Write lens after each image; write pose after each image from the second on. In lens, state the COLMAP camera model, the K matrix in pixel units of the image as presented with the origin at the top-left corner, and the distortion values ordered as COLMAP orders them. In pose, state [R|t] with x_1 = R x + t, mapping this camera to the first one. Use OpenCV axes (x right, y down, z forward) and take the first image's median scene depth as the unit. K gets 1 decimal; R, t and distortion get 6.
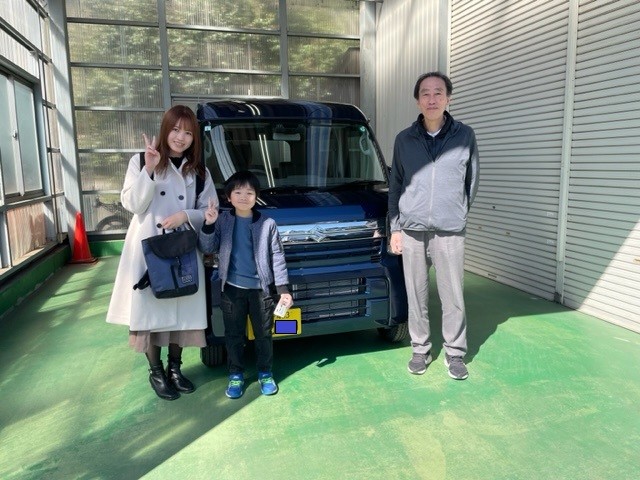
lens RADIAL K [[480.3, 0, 318.9], [0, 480.3, 237.0], [0, 0, 1]] dist [0.072492, -0.070149]
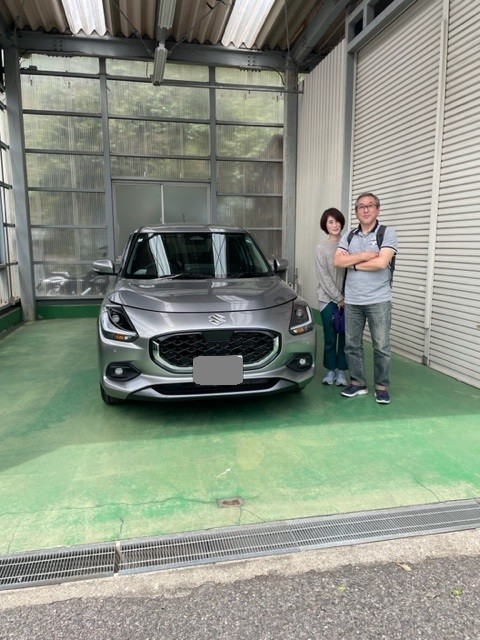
lens RADIAL K [[480.3, 0, 240.0], [0, 480.3, 323.2], [0, 0, 1]] dist [0.072492, -0.070149]
pose [[0.996686, 0.029960, -0.075628, 0.141815], [-0.029014, 0.999487, 0.013571, 0.034194], [0.075996, -0.011332, 0.997044, -0.165843]]
